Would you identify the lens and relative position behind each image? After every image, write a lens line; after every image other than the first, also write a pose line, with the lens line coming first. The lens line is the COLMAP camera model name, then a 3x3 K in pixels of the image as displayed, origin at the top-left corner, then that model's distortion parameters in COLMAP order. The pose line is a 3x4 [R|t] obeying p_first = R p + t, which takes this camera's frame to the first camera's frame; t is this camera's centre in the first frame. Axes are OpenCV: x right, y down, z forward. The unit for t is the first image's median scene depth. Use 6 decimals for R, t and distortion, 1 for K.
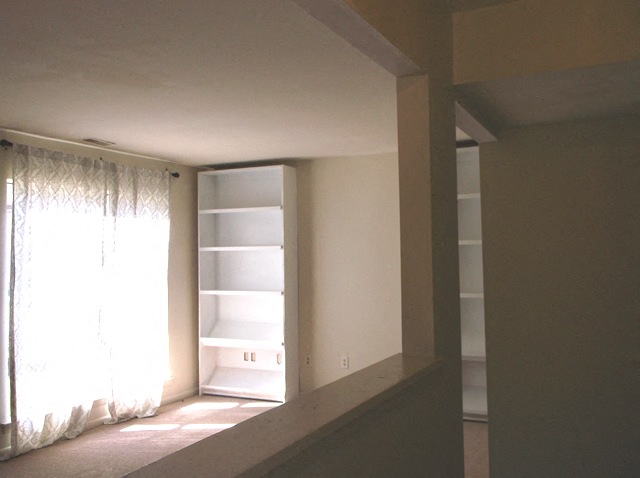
lens RADIAL K [[647.4, 0, 320.0], [0, 647.4, 239.0], [0, 0, 1]] dist [-0.003113, -0.014195]
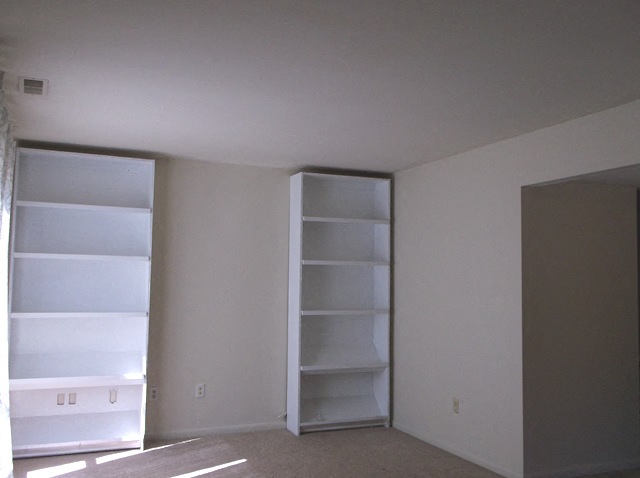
lens RADIAL K [[647.4, 0, 320.0], [0, 647.4, 239.0], [0, 0, 1]] dist [-0.003113, -0.014195]
pose [[0.636752, 0.063313, 0.768465, -0.553275], [-0.052341, 0.997874, -0.038844, 0.007787], [-0.769290, -0.015488, 0.638712, 0.305438]]
